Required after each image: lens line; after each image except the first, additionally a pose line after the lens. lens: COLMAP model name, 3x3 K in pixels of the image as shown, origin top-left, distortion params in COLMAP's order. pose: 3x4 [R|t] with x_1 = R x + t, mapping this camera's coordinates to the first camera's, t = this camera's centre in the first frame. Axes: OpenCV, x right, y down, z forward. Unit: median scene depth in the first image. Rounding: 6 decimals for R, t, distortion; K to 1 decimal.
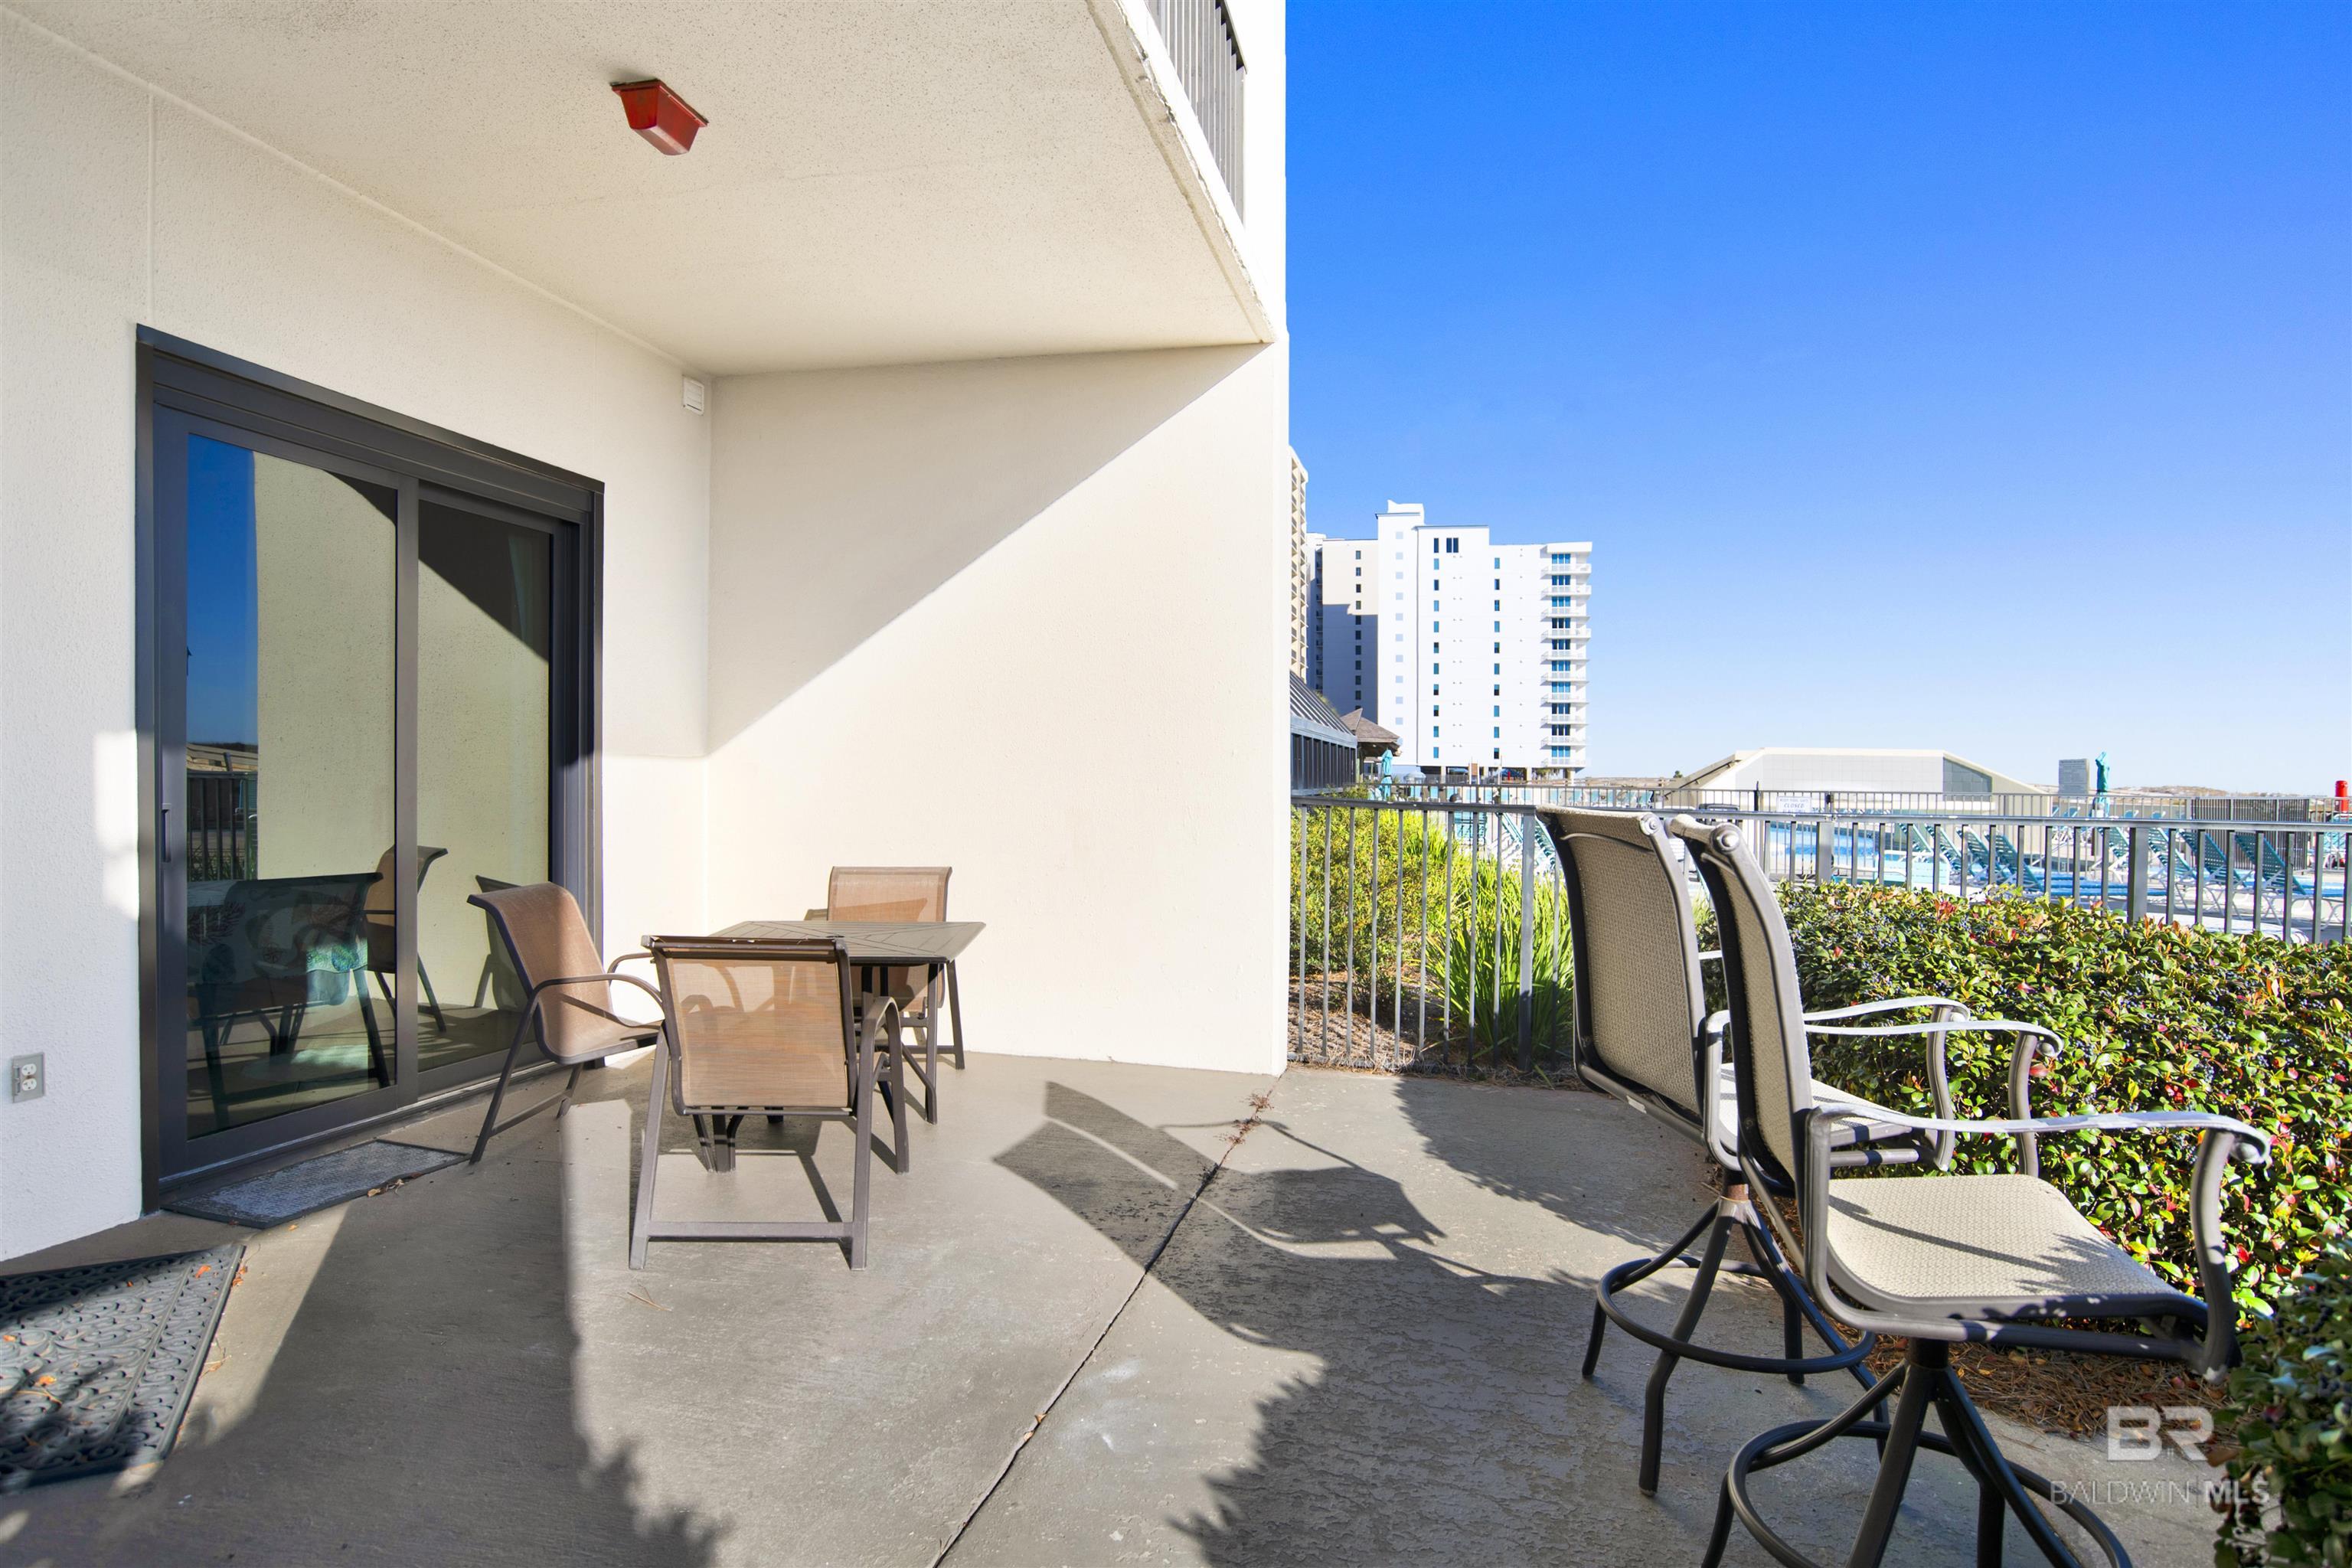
lens RADIAL K [[1238.6, 0, 1173.3], [0, 1238.6, 783.5], [0, 0, 1]] dist [-0.066276, 0.021757]
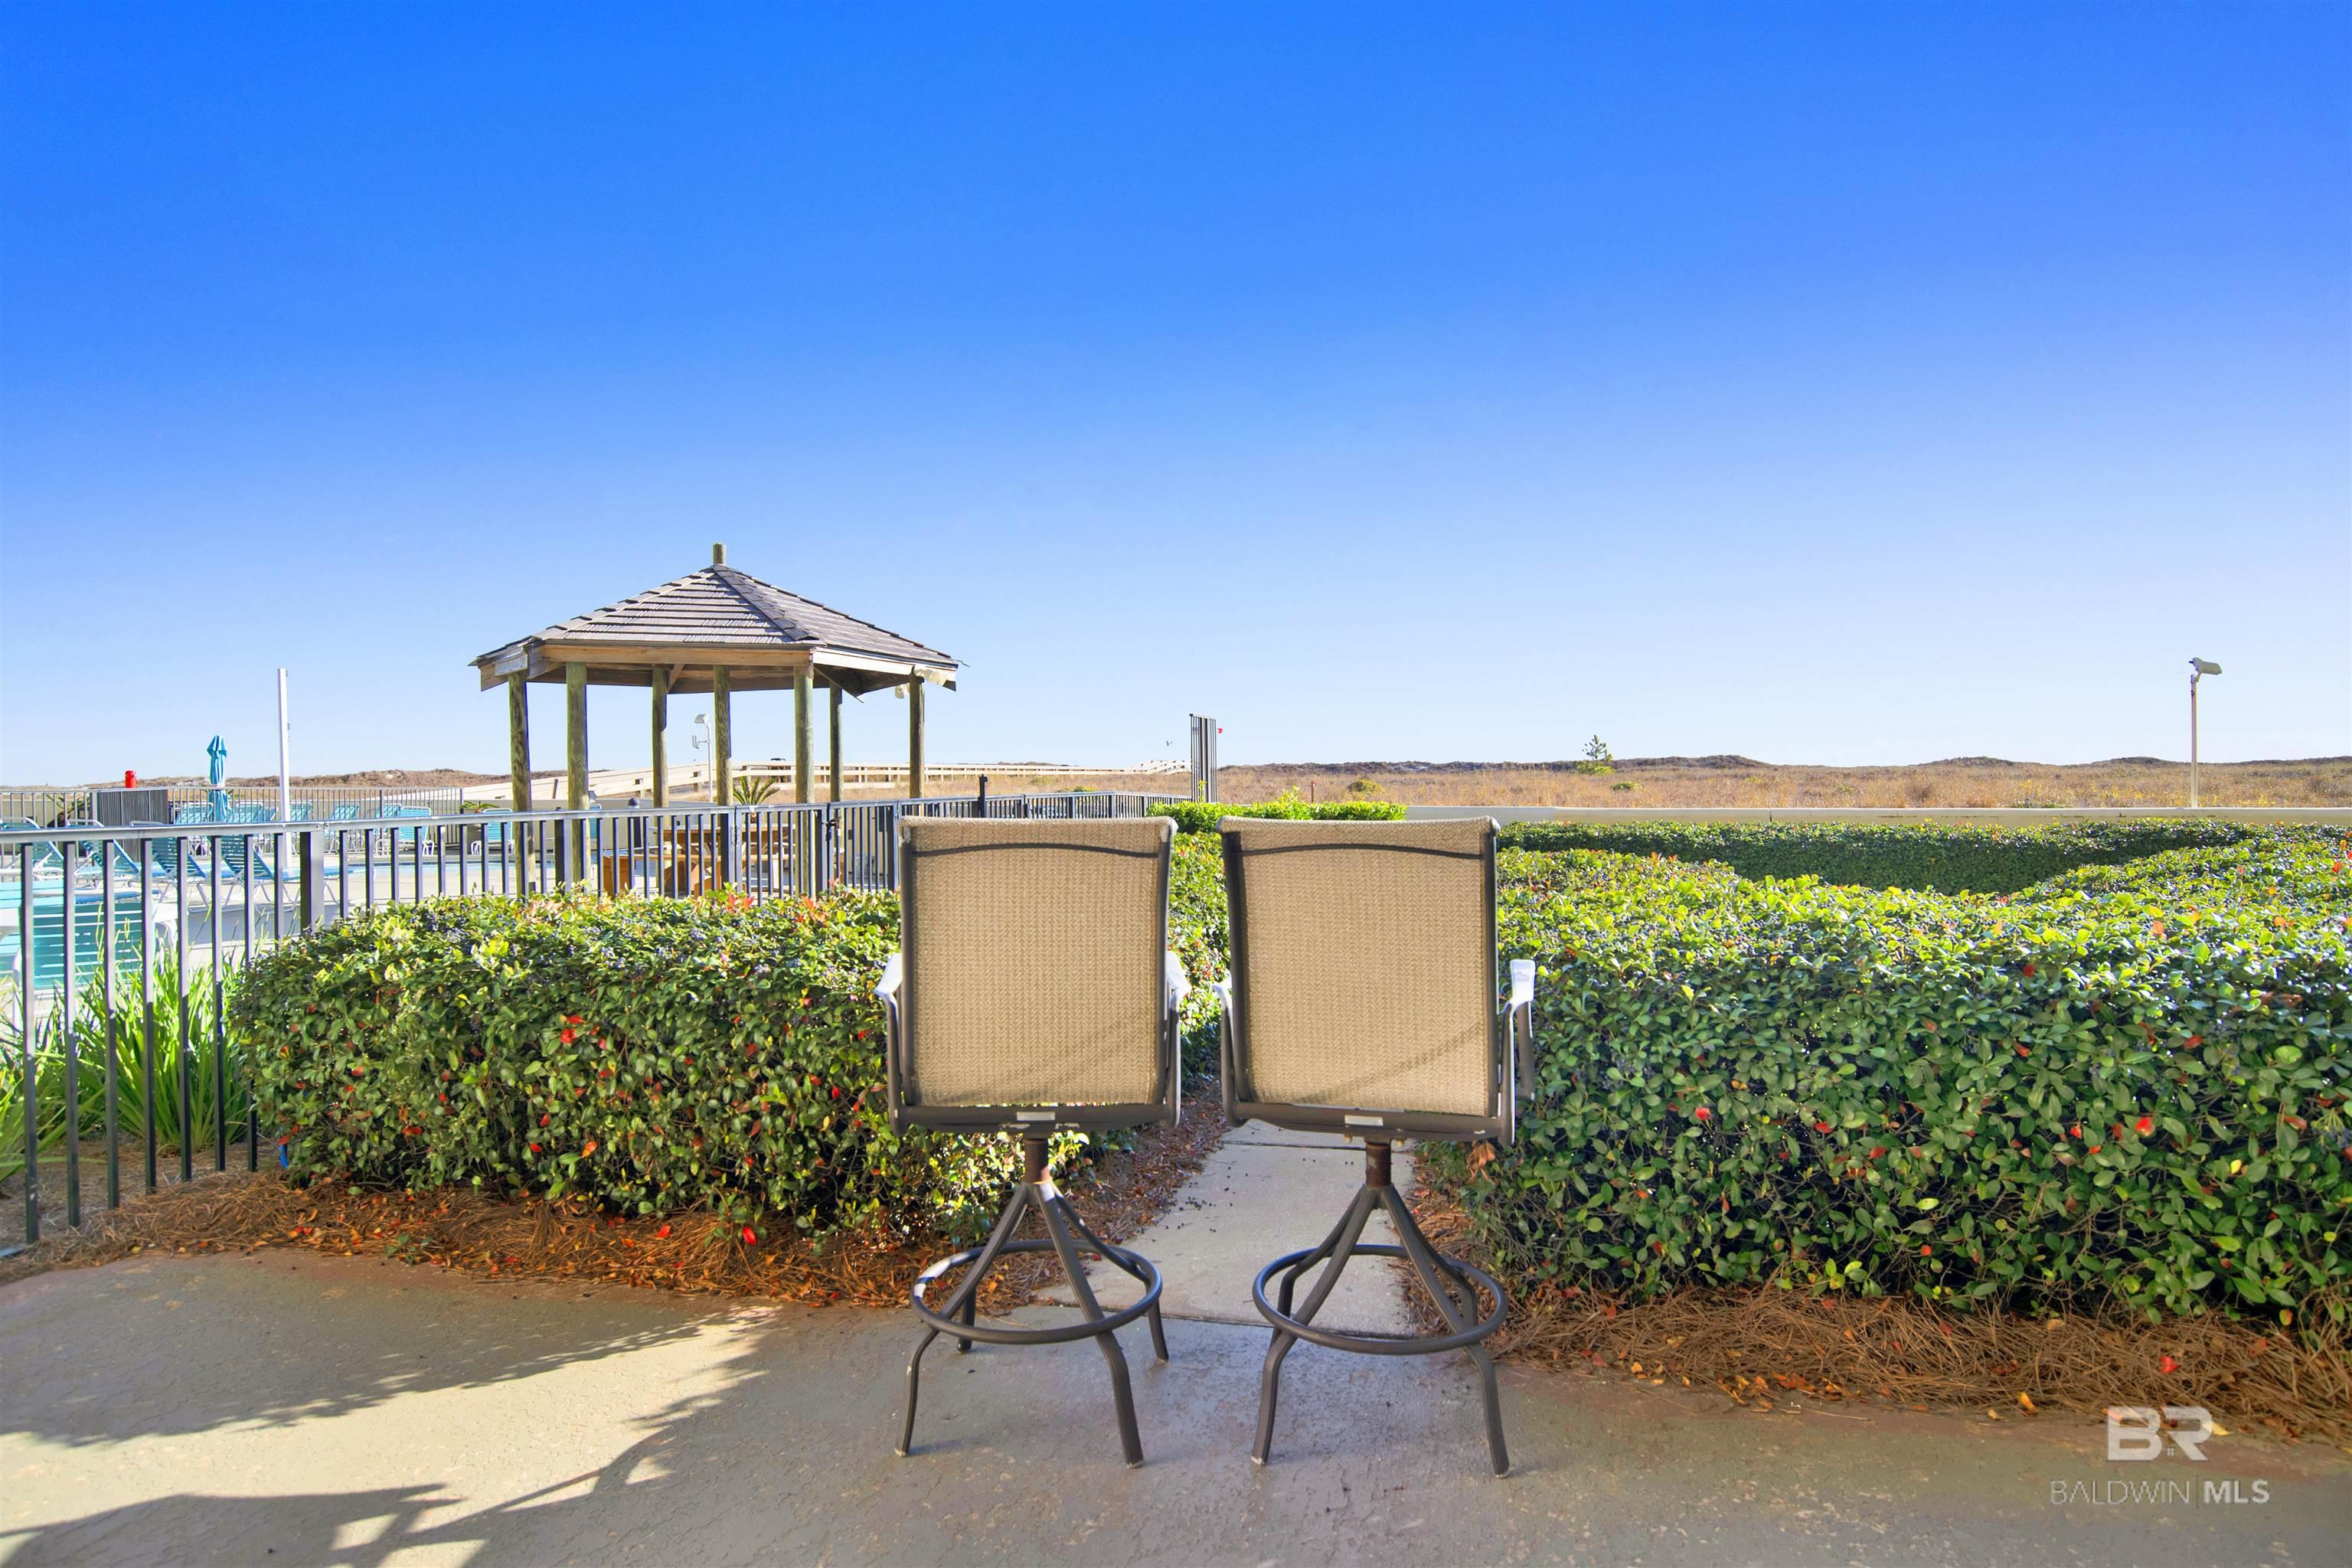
lens RADIAL K [[1203.3, 0, 1170.0], [0, 1203.3, 780.6], [0, 0, 1]] dist [-0.034143, -0.000540]
pose [[-0.002697, -0.013236, 0.999909, -0.419784], [0.003403, 0.999906, 0.013245, -0.025973], [-0.999991, 0.003439, -0.002652, 0.597082]]
